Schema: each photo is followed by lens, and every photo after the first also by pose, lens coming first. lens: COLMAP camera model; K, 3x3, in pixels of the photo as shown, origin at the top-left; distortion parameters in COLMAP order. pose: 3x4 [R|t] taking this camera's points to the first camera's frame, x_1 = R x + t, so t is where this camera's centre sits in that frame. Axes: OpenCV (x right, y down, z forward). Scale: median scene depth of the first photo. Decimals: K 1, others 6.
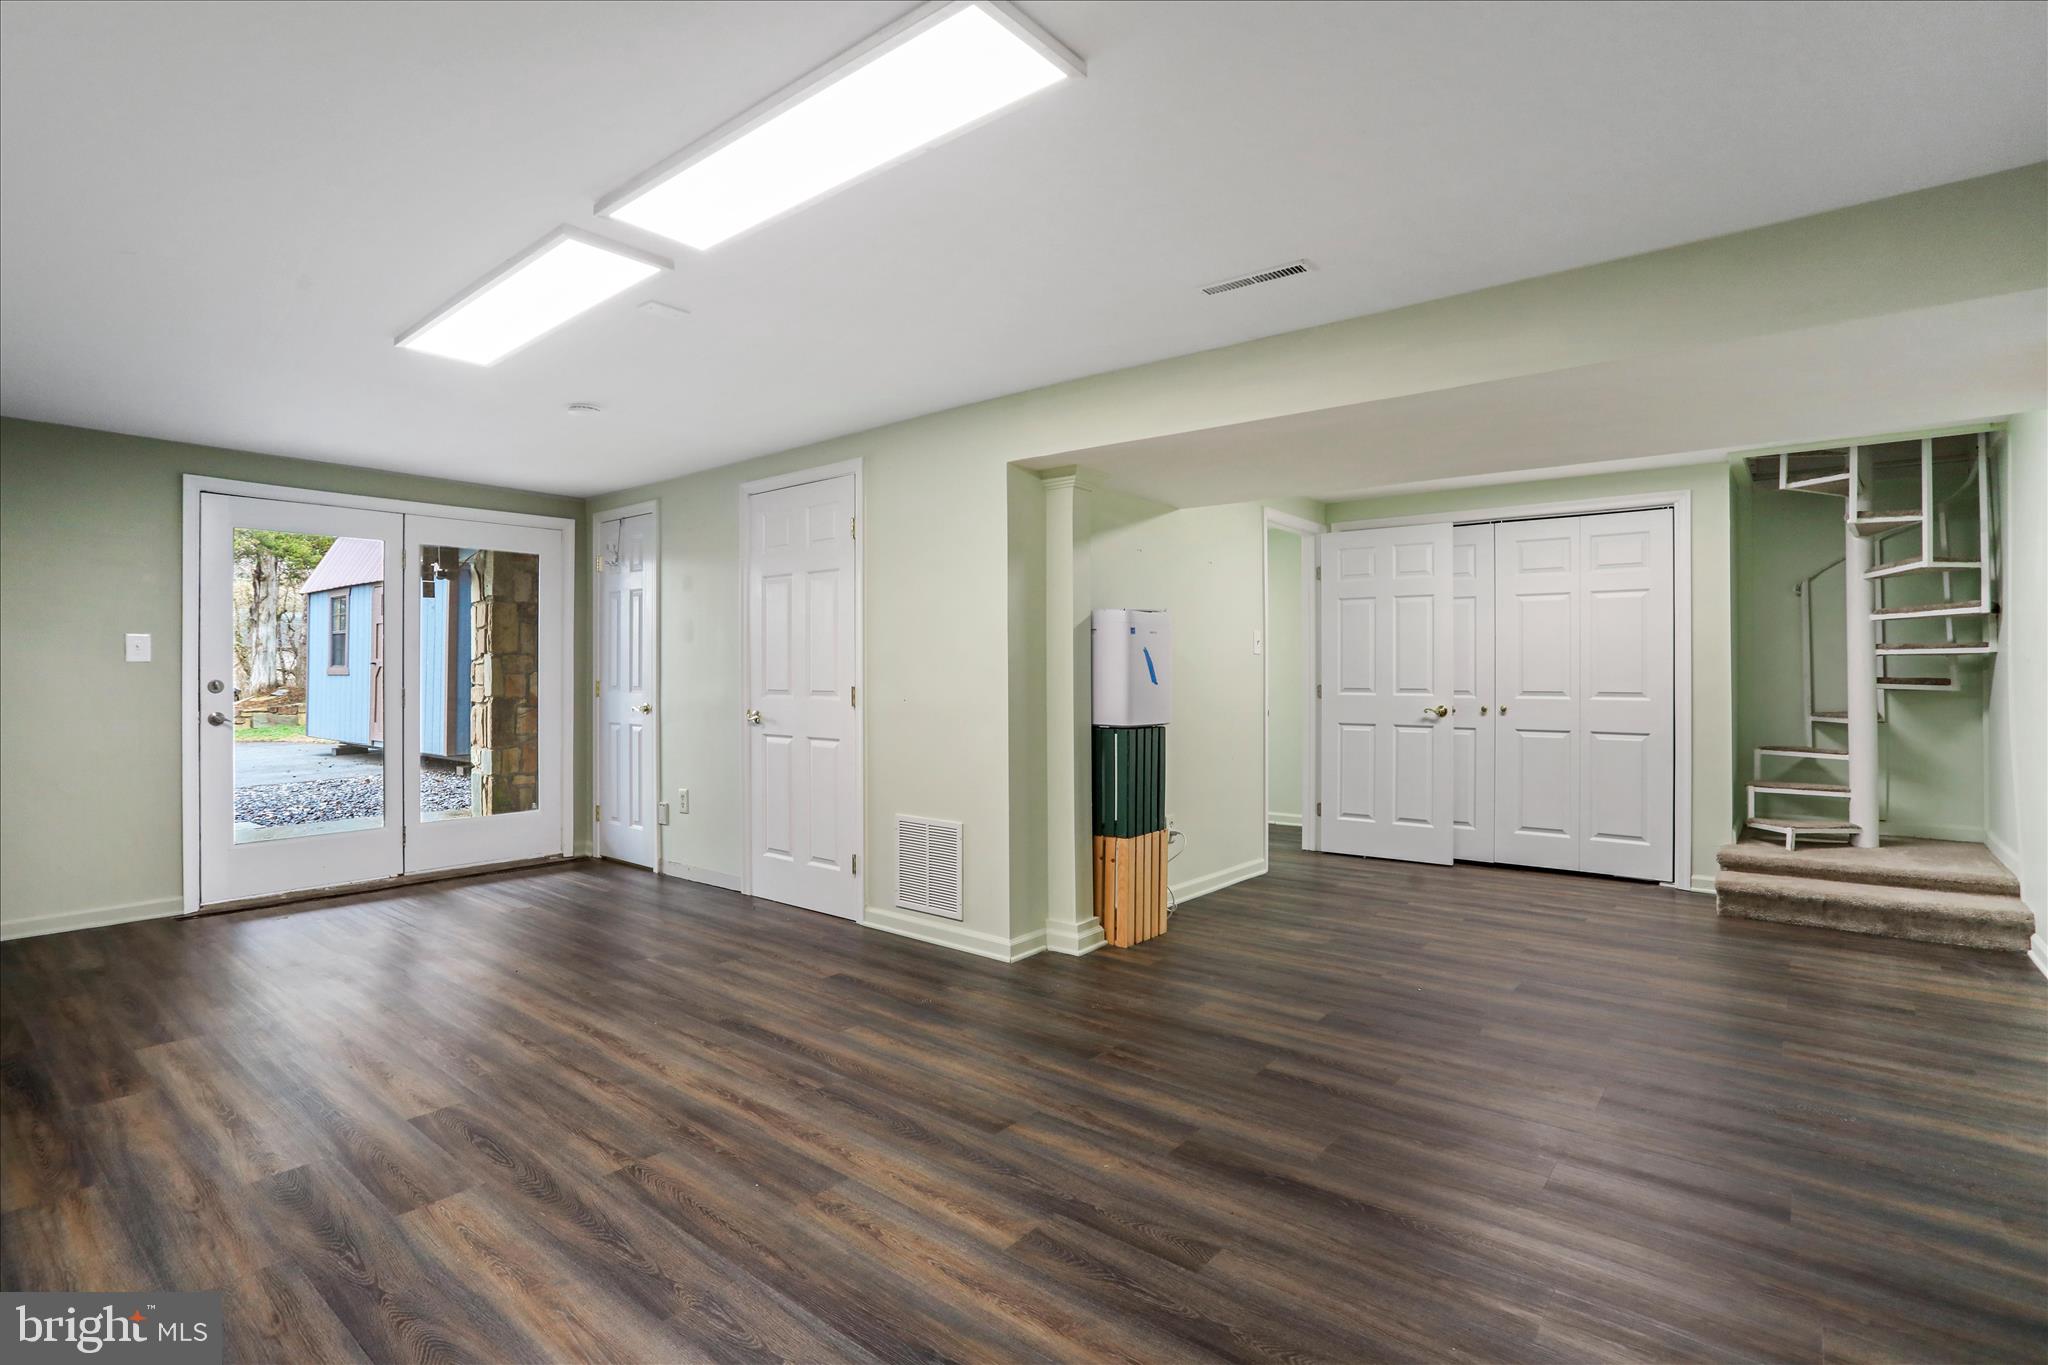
lens RADIAL K [[976.2, 0, 1015.3], [0, 976.2, 683.3], [0, 0, 1]] dist [-0.005737, -0.000109]
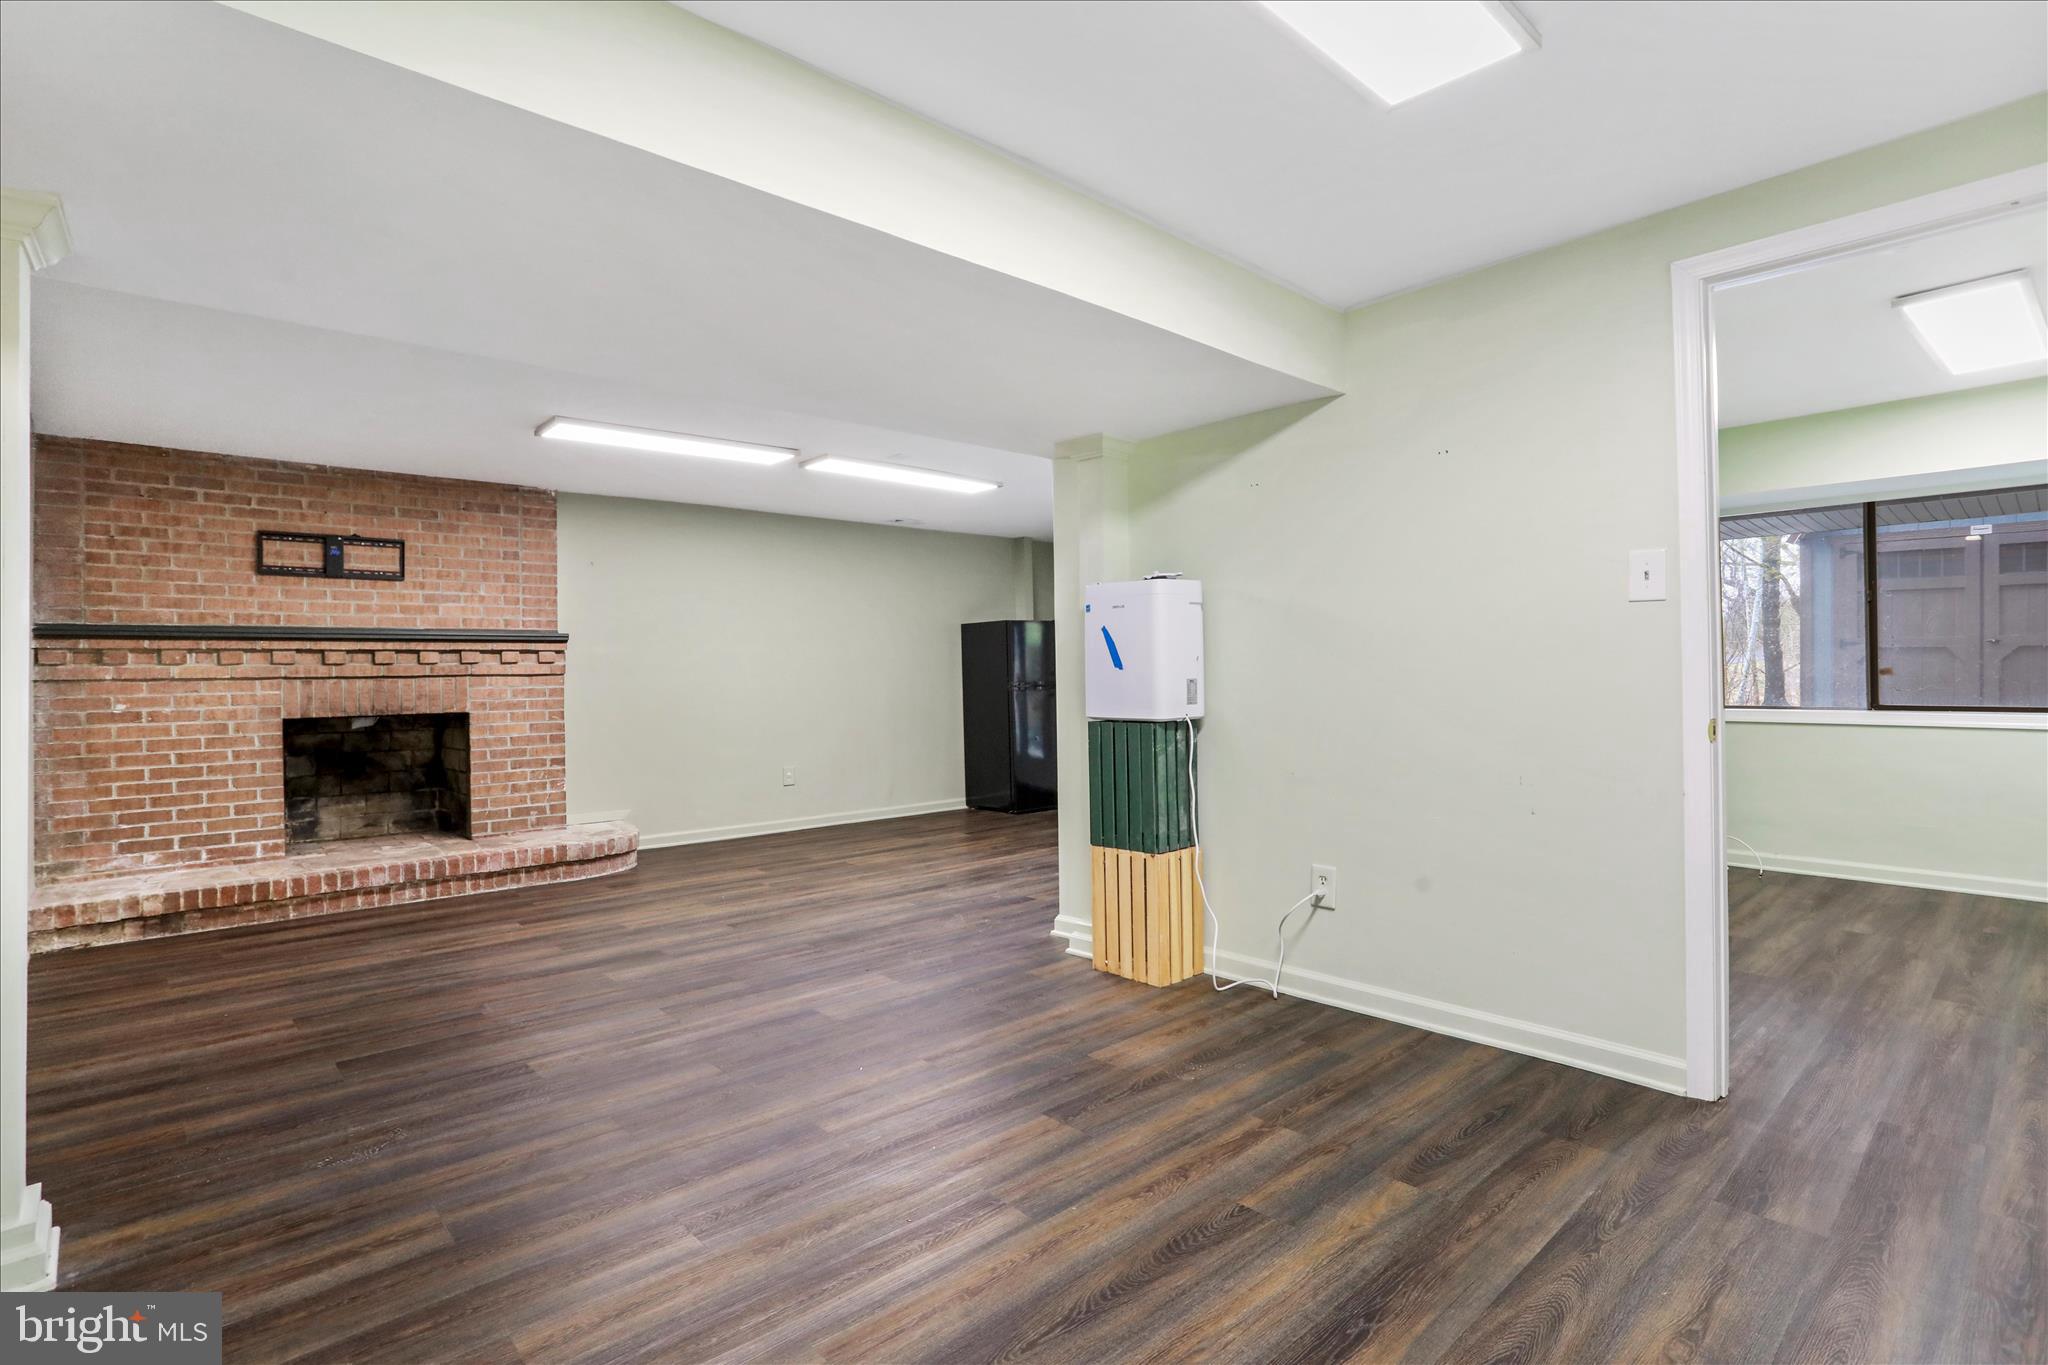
lens RADIAL K [[976.2, 0, 1022.3], [0, 976.2, 671.9], [0, 0, 1]] dist [-0.005737, -0.000109]
pose [[-0.151371, -0.006969, -0.988452, 1.382710], [0.017595, 0.999798, -0.009744, 0.014607], [0.988320, -0.018867, -0.151218, 1.490603]]
